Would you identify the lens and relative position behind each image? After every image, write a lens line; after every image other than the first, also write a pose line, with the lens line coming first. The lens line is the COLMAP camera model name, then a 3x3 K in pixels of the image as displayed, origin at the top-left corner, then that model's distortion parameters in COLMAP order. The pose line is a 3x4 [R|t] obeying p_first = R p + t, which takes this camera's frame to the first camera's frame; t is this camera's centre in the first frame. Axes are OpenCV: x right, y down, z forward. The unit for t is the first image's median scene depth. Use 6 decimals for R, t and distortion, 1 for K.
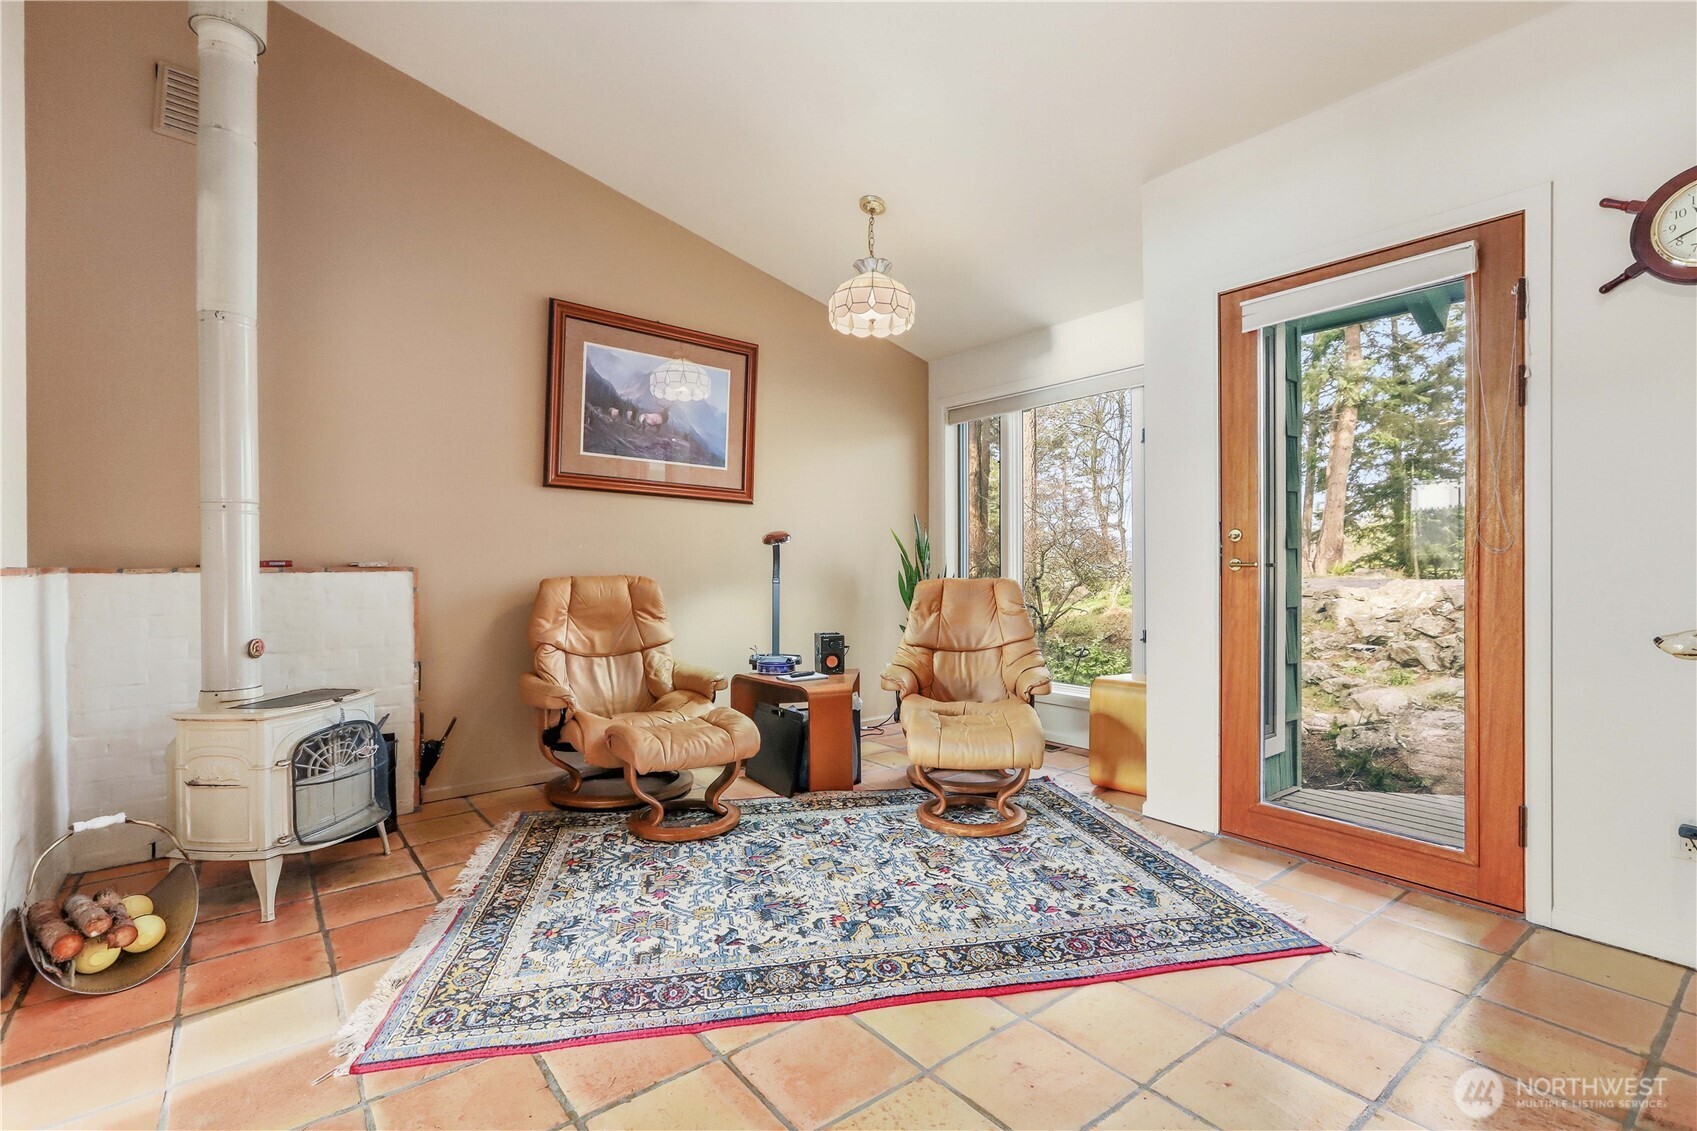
lens RADIAL K [[778.9, 0, 843.8], [0, 778.9, 550.9], [0, 0, 1]] dist [-0.021090, 0.008839]
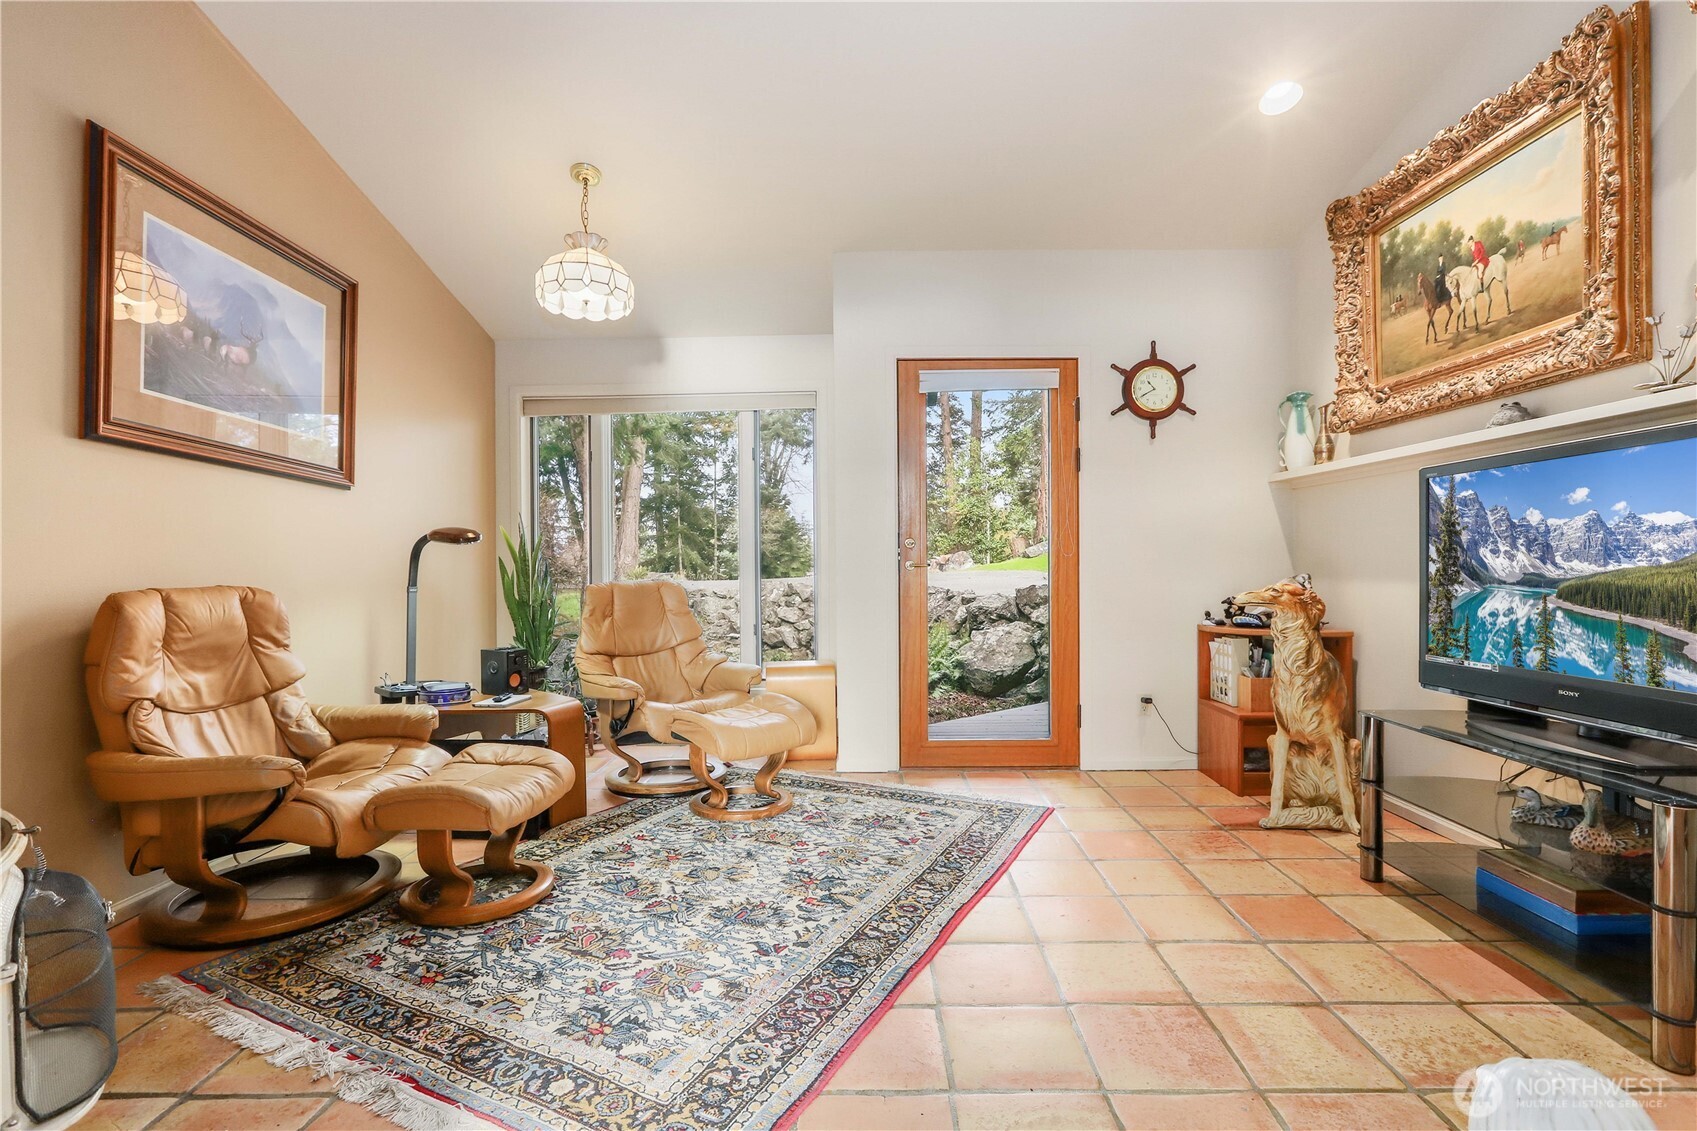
lens RADIAL K [[778.9, 0, 881.4], [0, 778.9, 558.7], [0, 0, 1]] dist [-0.021090, 0.008839]
pose [[0.626127, 0.004388, 0.779709, -0.611711], [-0.006332, 0.999980, -0.000543, 0.007134], [-0.779696, -0.004598, 0.626142, 0.209516]]
